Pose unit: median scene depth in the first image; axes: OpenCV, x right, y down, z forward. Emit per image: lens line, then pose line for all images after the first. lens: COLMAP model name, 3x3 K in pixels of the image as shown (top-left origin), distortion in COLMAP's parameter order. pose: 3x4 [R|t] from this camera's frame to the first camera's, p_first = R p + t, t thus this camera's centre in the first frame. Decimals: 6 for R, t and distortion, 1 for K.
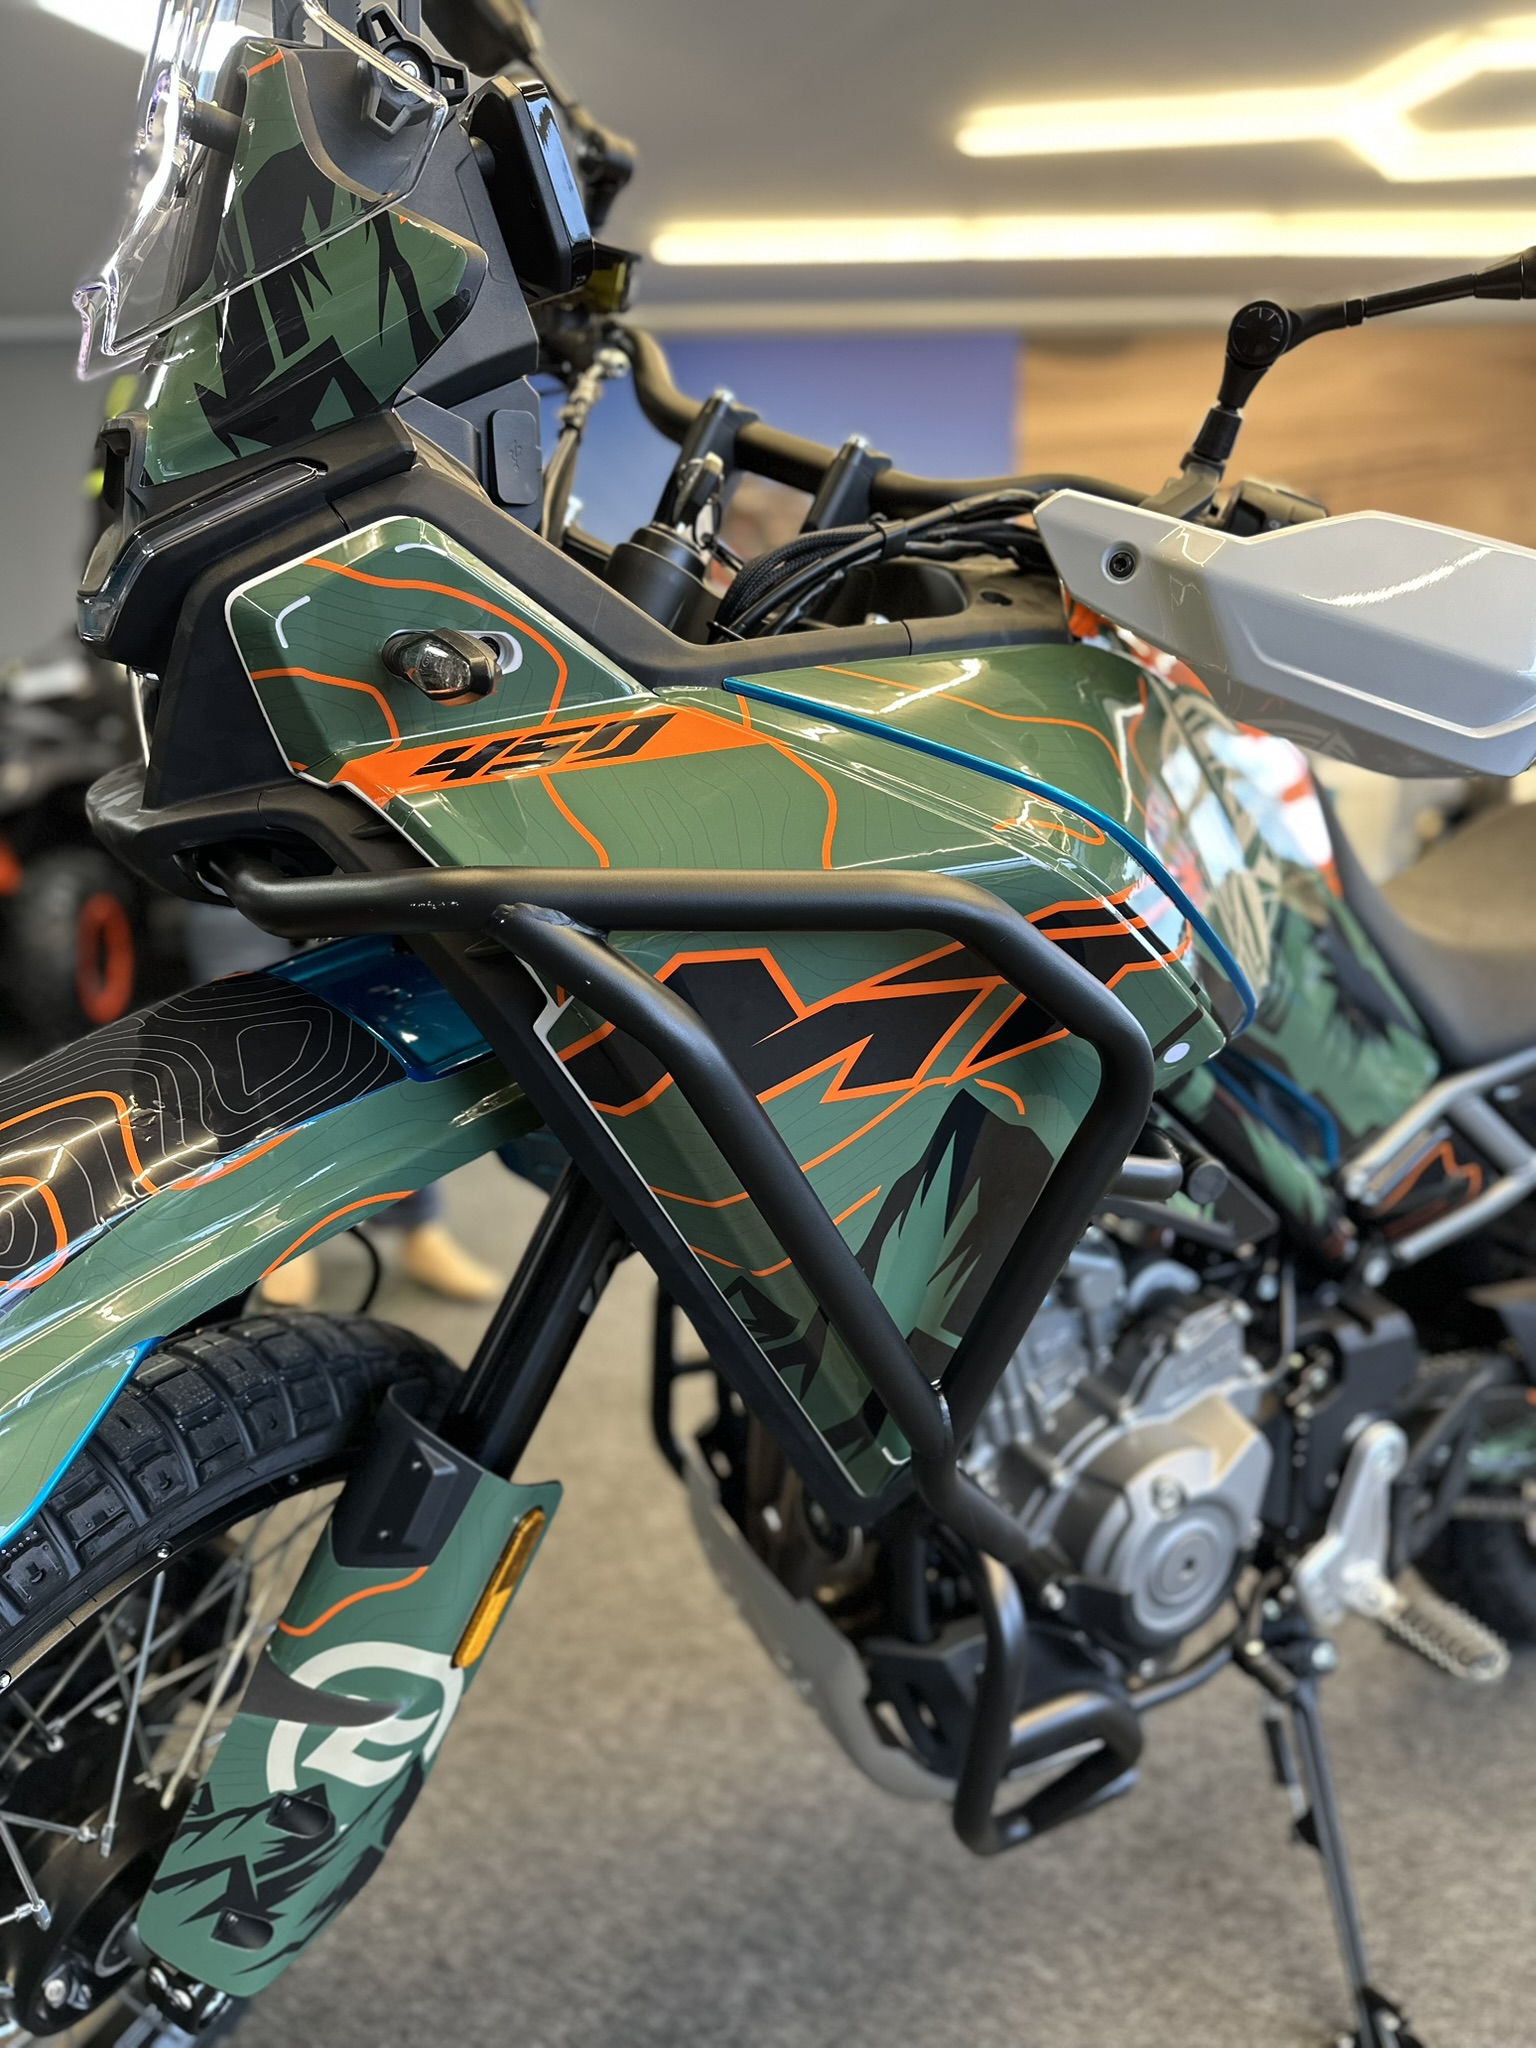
lens RADIAL K [[1469.0, 0, 768.0], [0, 1469.0, 1024.0], [0, 0, 1]] dist [0.088574, -0.123546]
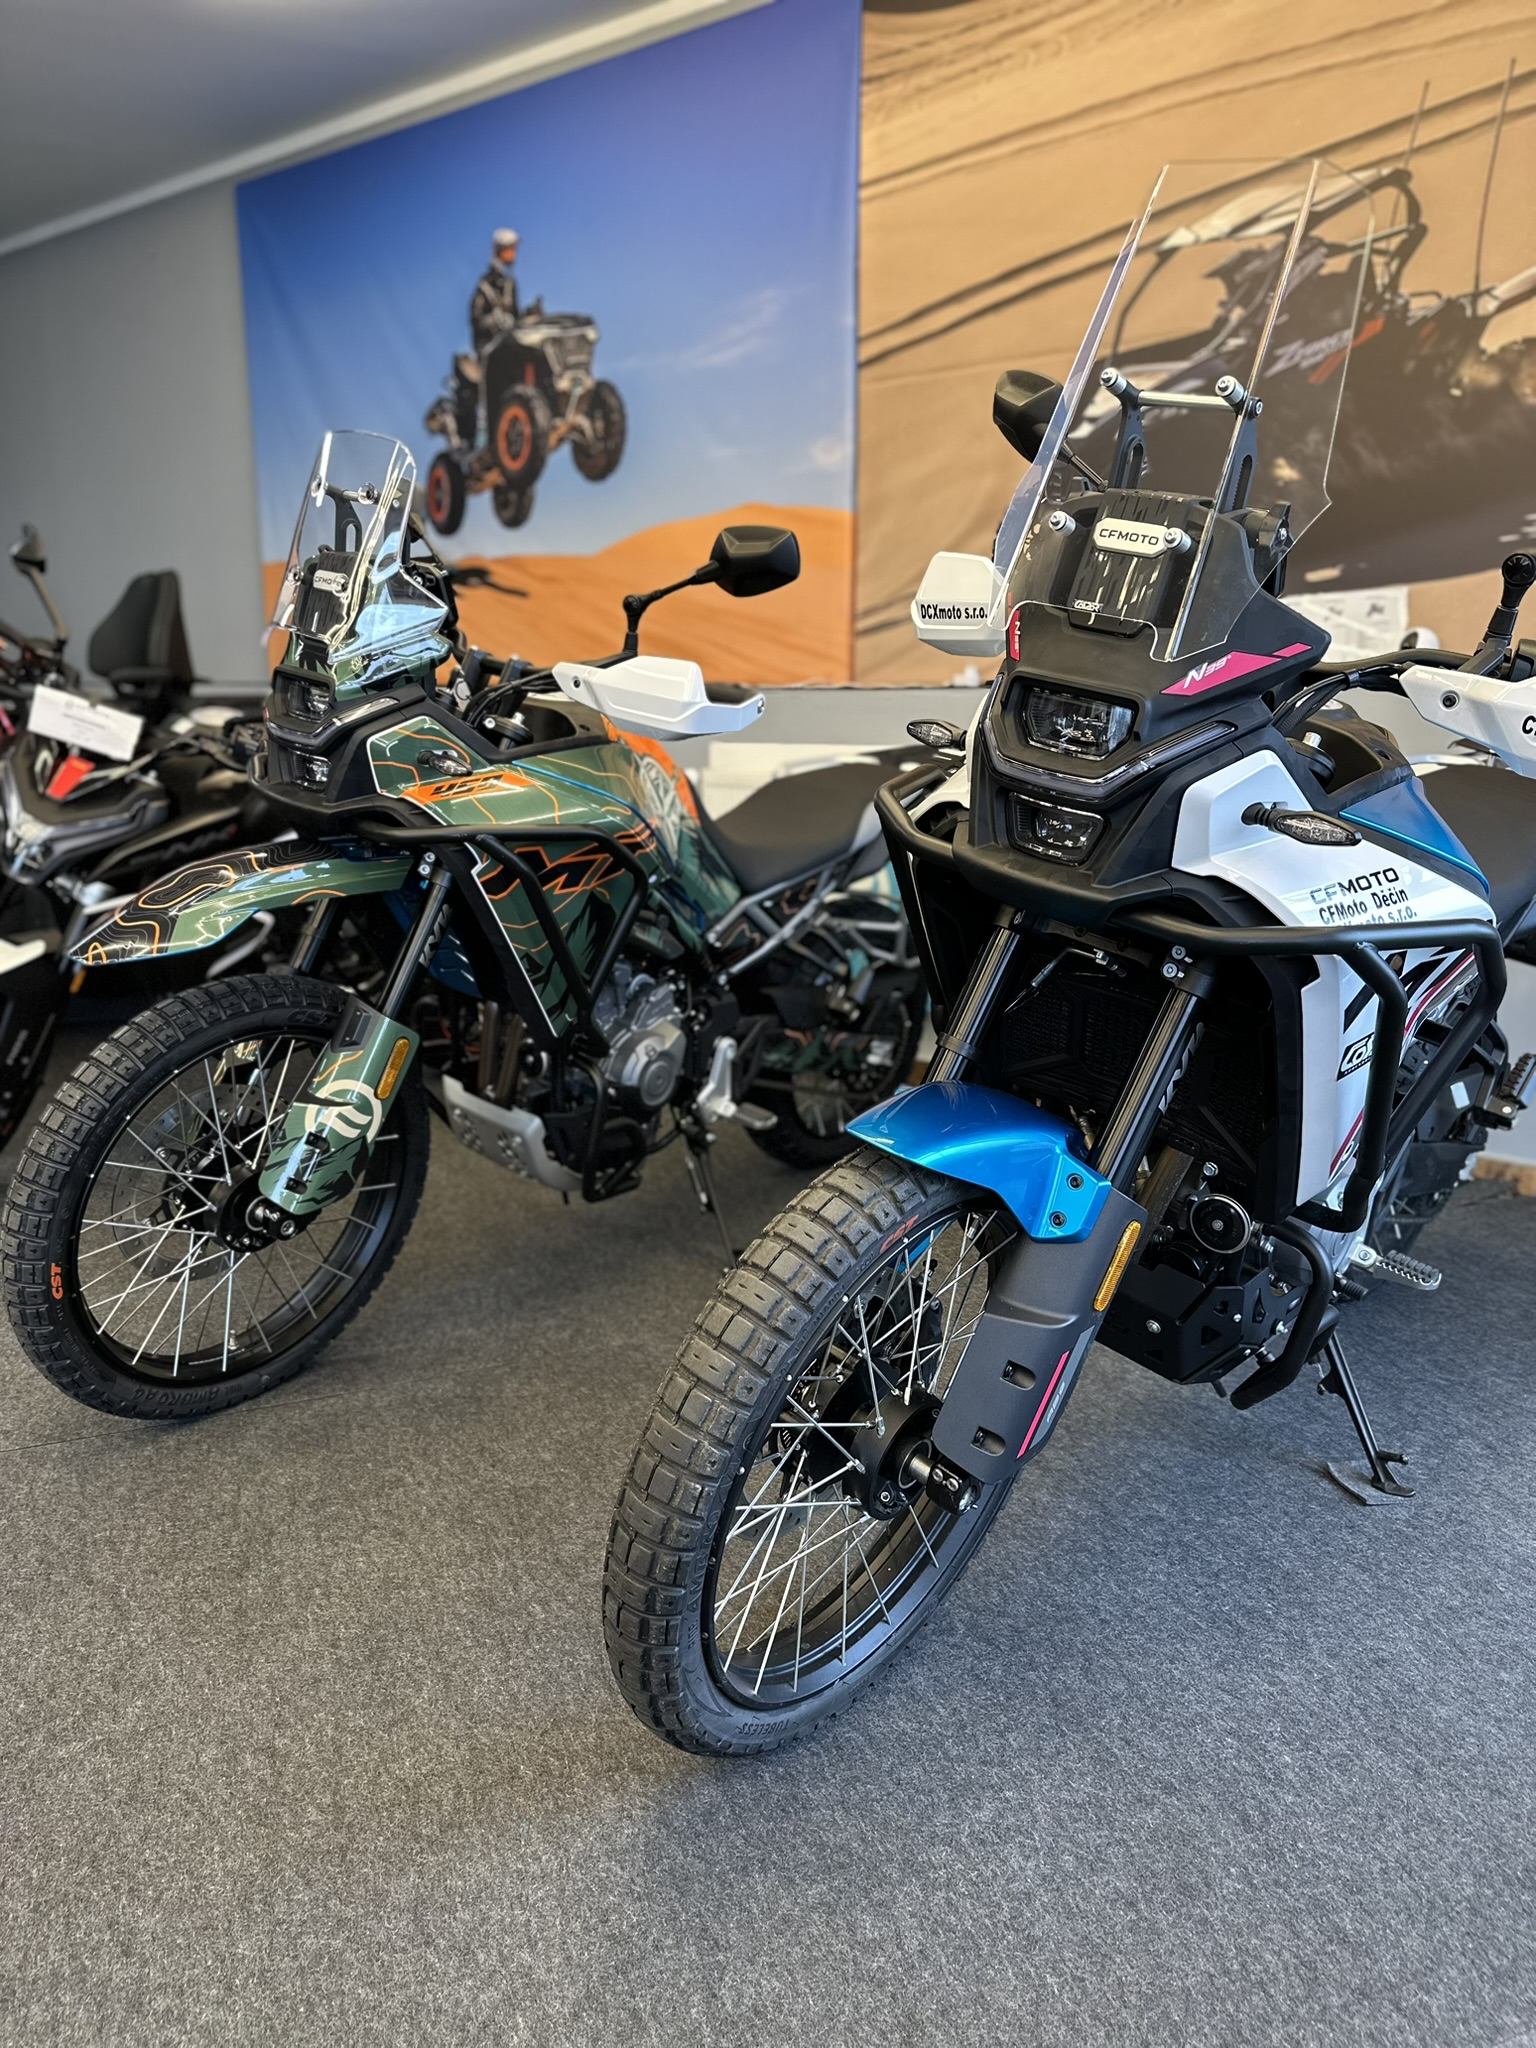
lens RADIAL K [[1469.0, 0, 768.0], [0, 1469.0, 1024.0], [0, 0, 1]] dist [0.088574, -0.123546]
pose [[0.922029, -0.063403, 0.381894, -0.543956], [0.040047, 0.996826, 0.068808, 0.092890], [-0.385045, -0.048149, 0.921641, -1.523683]]
